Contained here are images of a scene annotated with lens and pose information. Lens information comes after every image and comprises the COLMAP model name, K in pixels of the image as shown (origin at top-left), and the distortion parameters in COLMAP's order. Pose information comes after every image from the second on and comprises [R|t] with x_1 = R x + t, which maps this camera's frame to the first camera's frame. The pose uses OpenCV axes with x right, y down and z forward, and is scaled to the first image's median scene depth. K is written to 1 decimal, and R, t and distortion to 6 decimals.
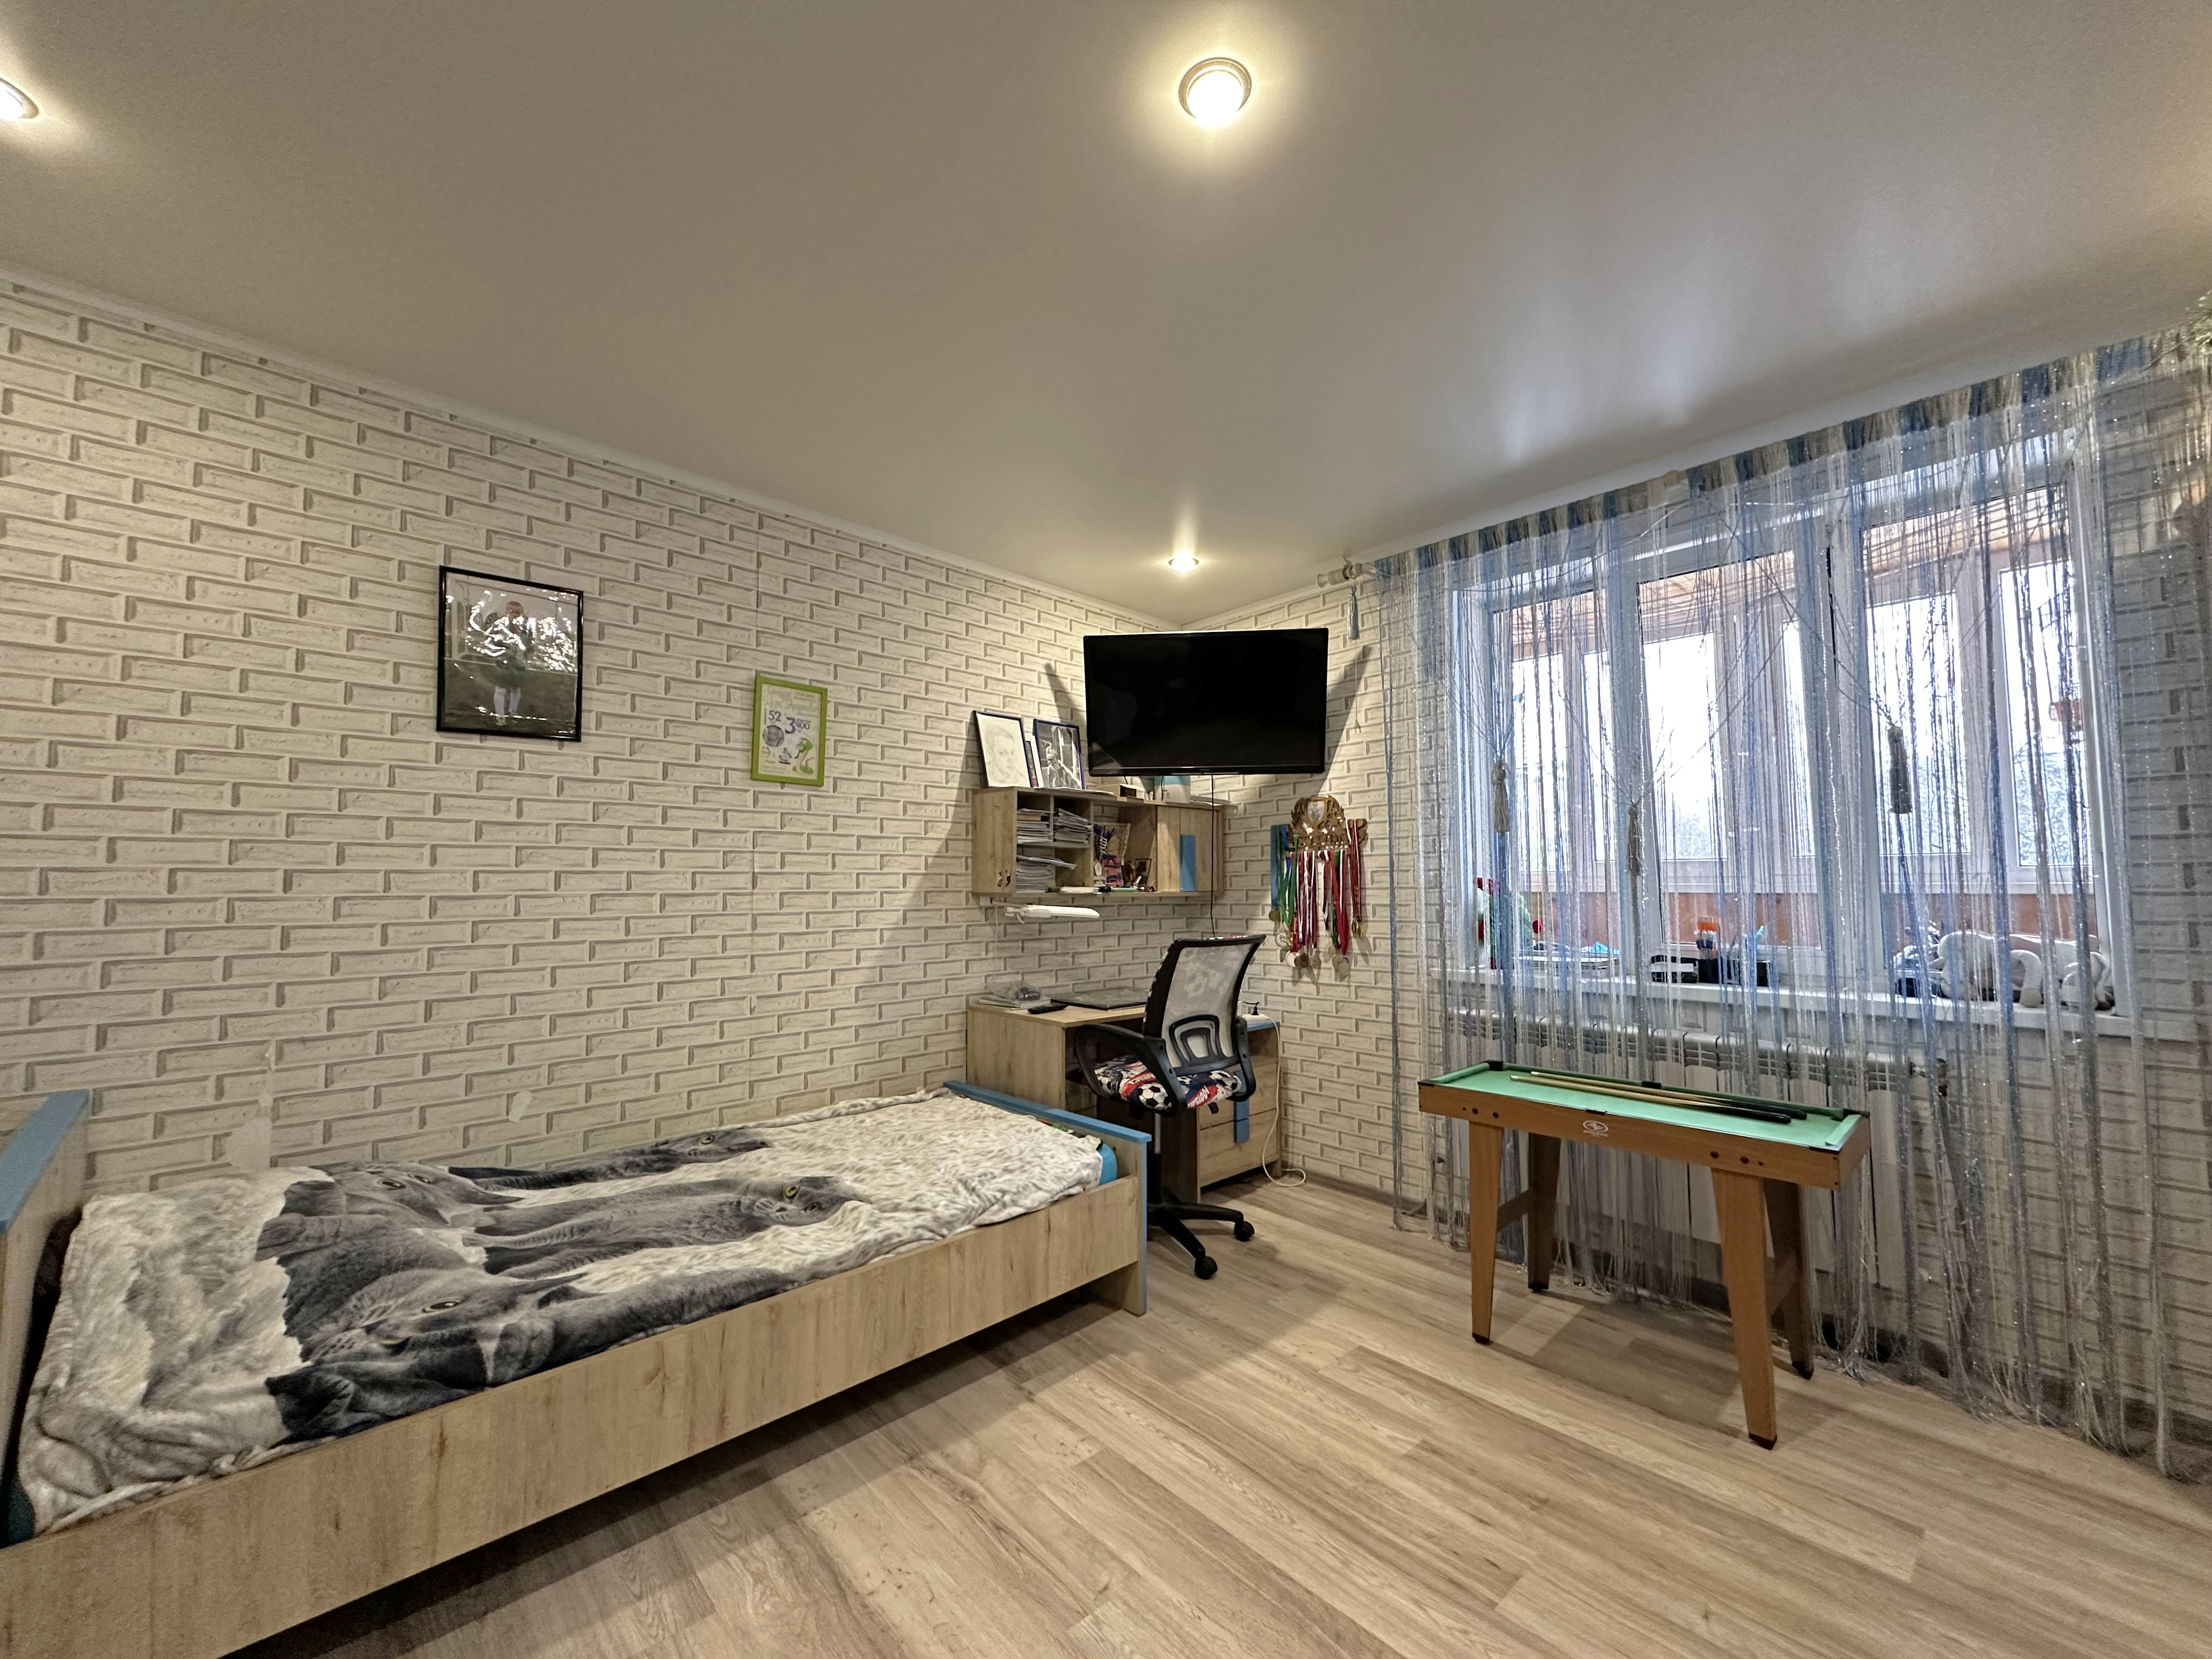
lens RADIAL K [[885.0, 0, 1106.2], [0, 885.0, 827.3], [0, 0, 1]] dist [0.001605, 0.000408]
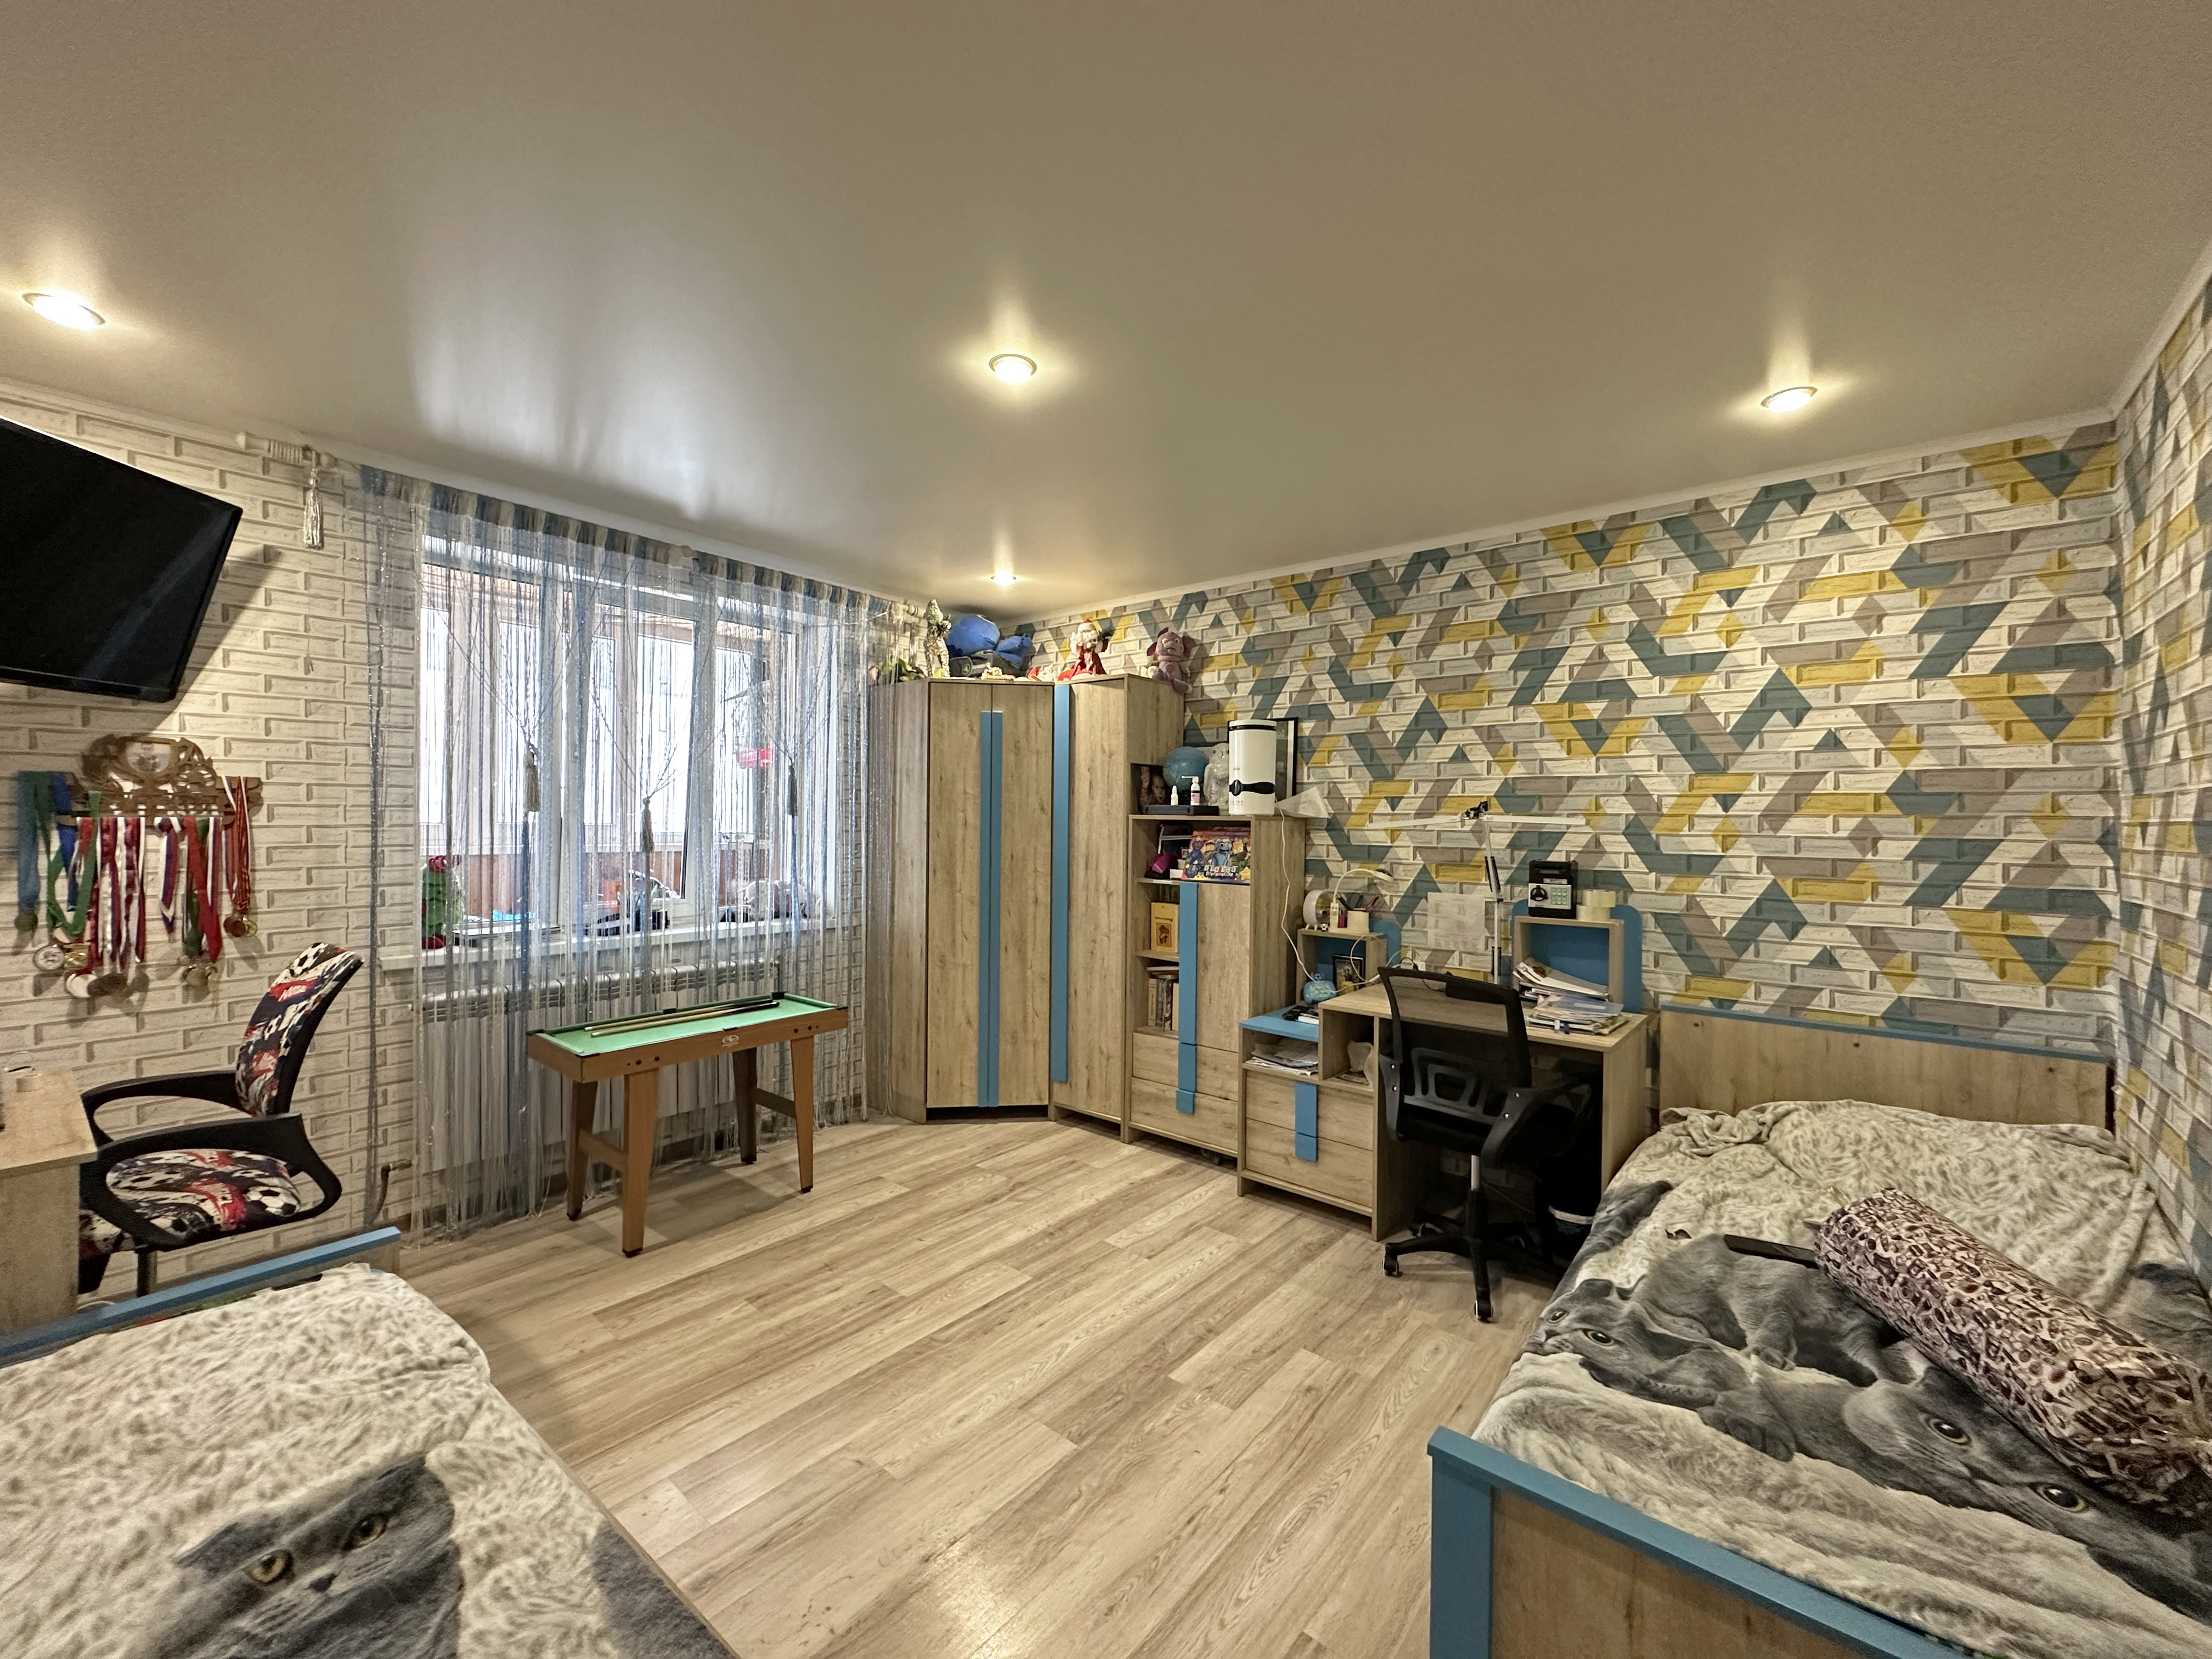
lens RADIAL K [[885.0, 0, 1106.2], [0, 885.0, 827.3], [0, 0, 1]] dist [0.001605, 0.000408]
pose [[-0.137812, -0.007158, 0.990432, -0.679569], [-0.077354, 0.996997, -0.003558, -0.025344], [-0.987433, -0.077105, -0.137952, 0.481074]]
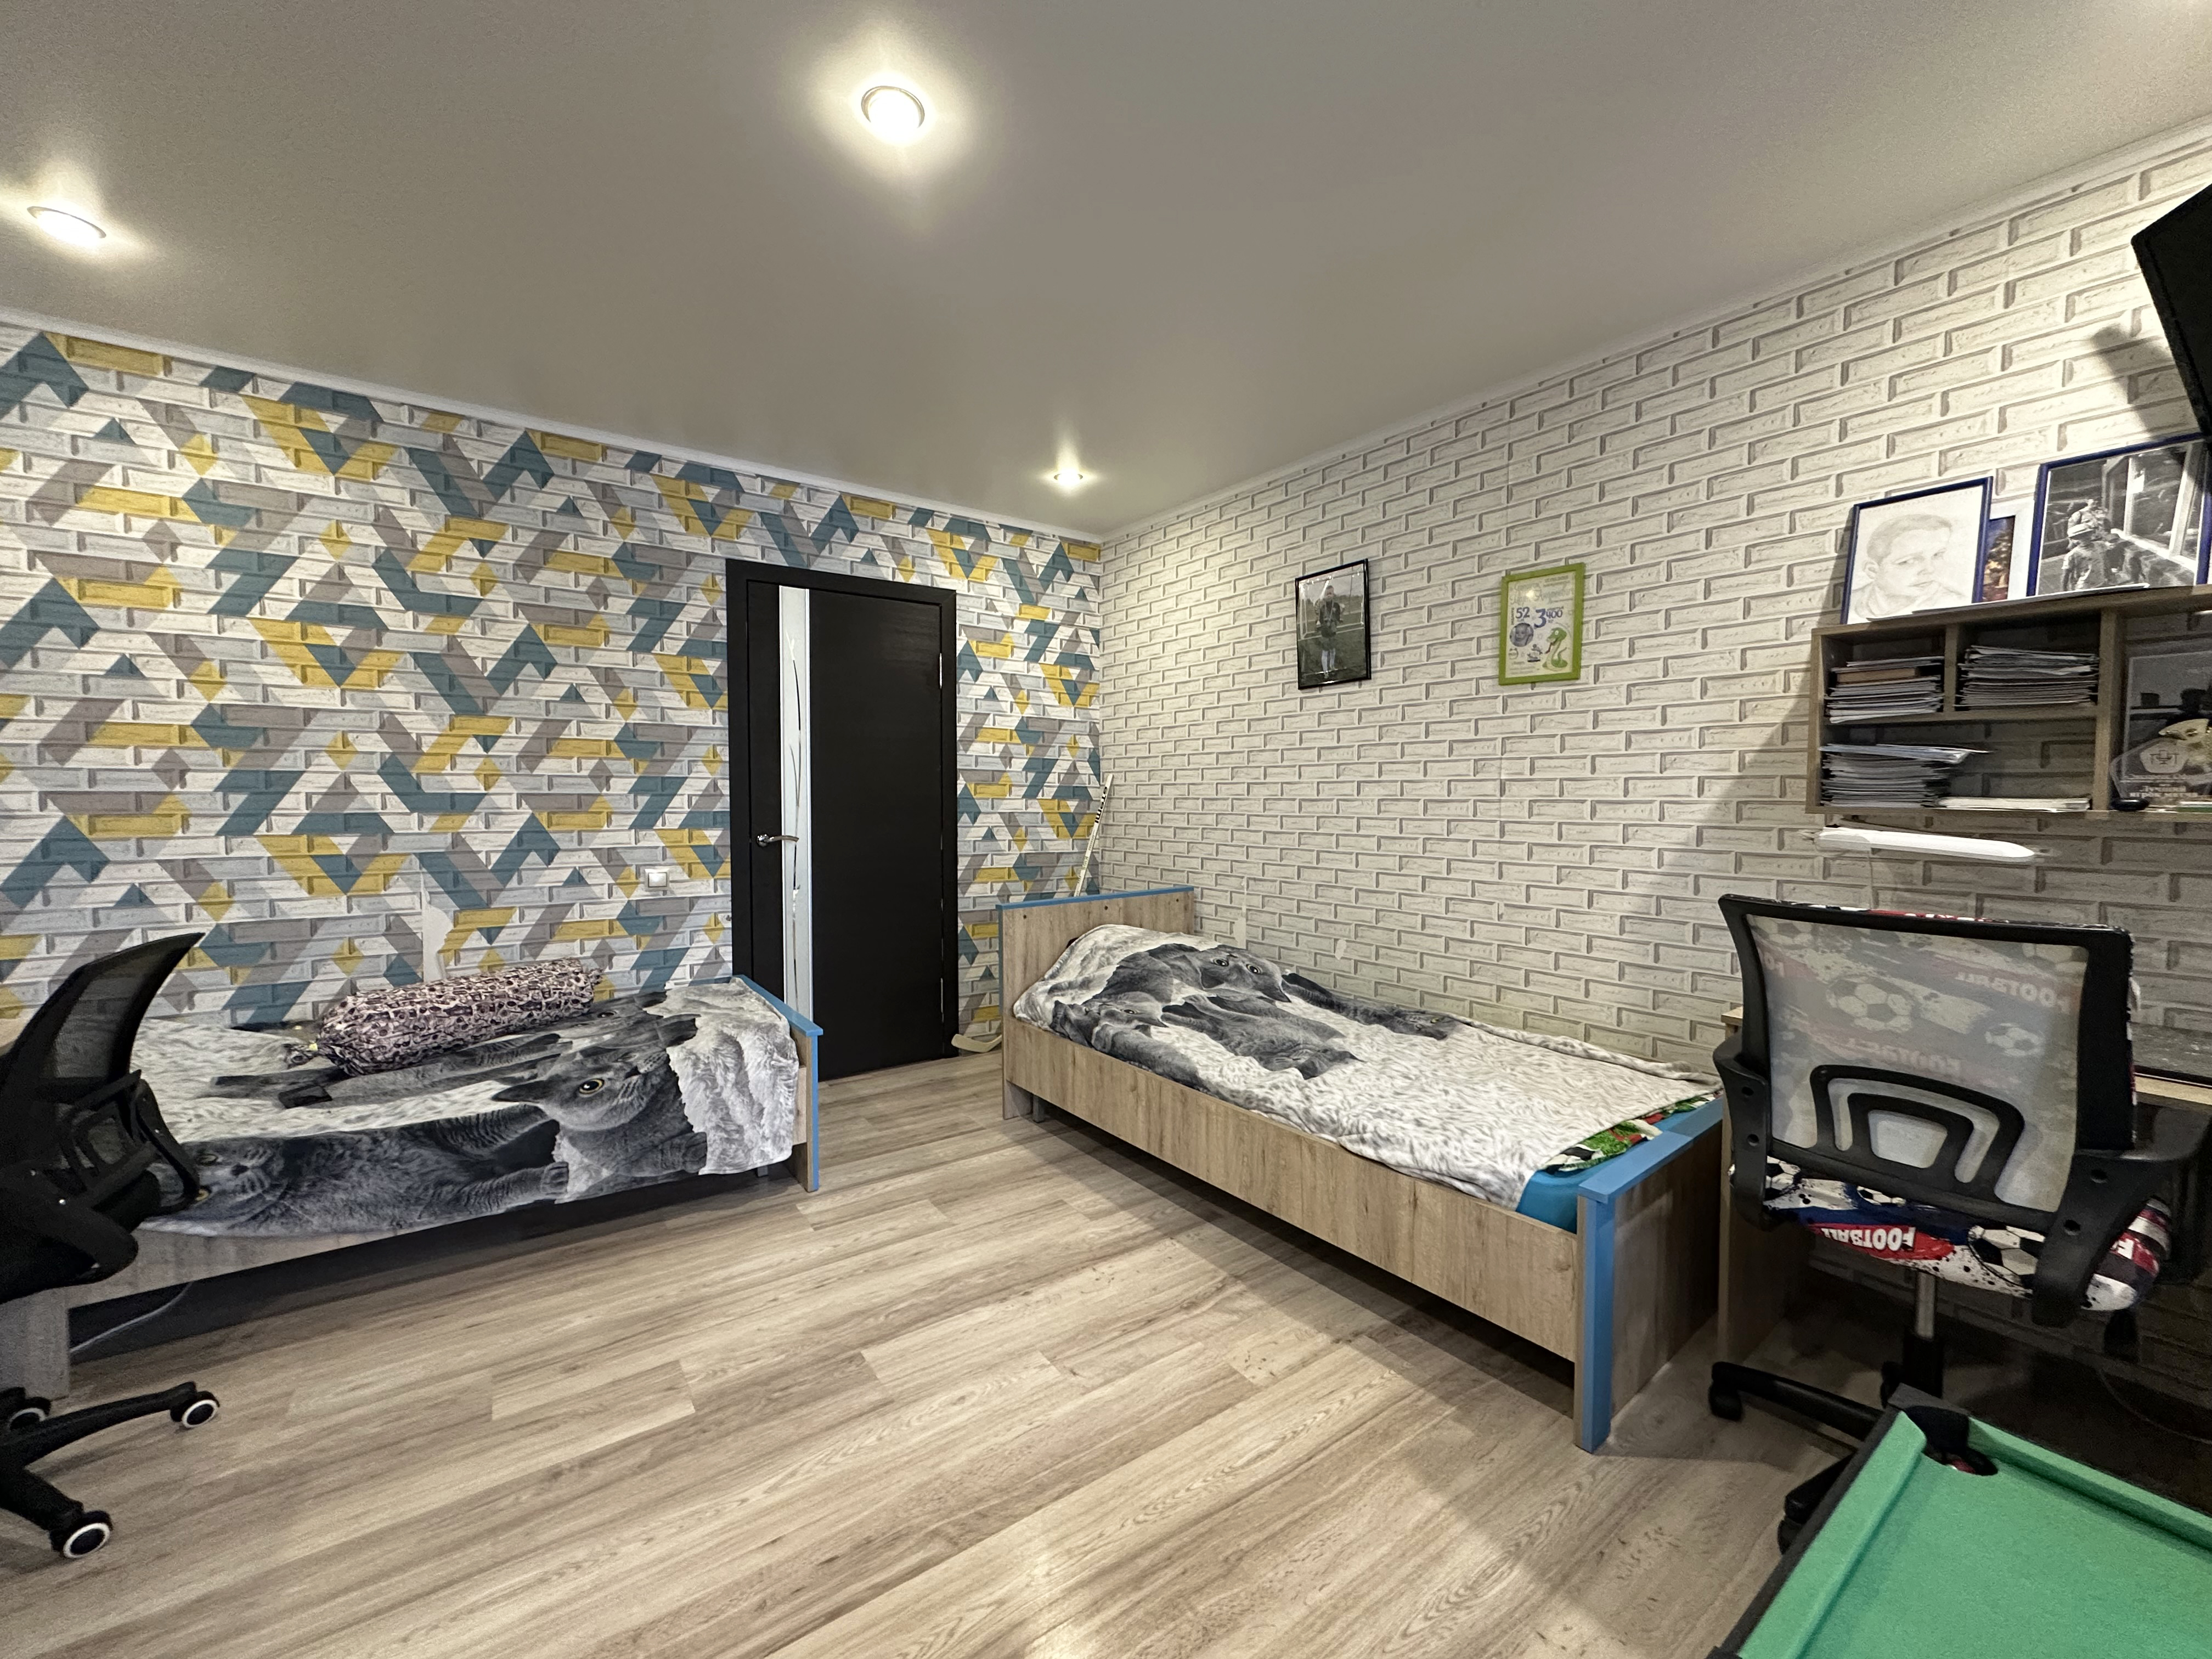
lens RADIAL K [[885.0, 0, 1106.2], [0, 885.0, 827.3], [0, 0, 1]] dist [0.001605, 0.000408]
pose [[-0.116929, 0.042569, -0.992228, 0.623227], [0.063617, 0.997350, 0.035292, 0.040367], [0.991101, -0.058995, -0.119327, 0.660550]]
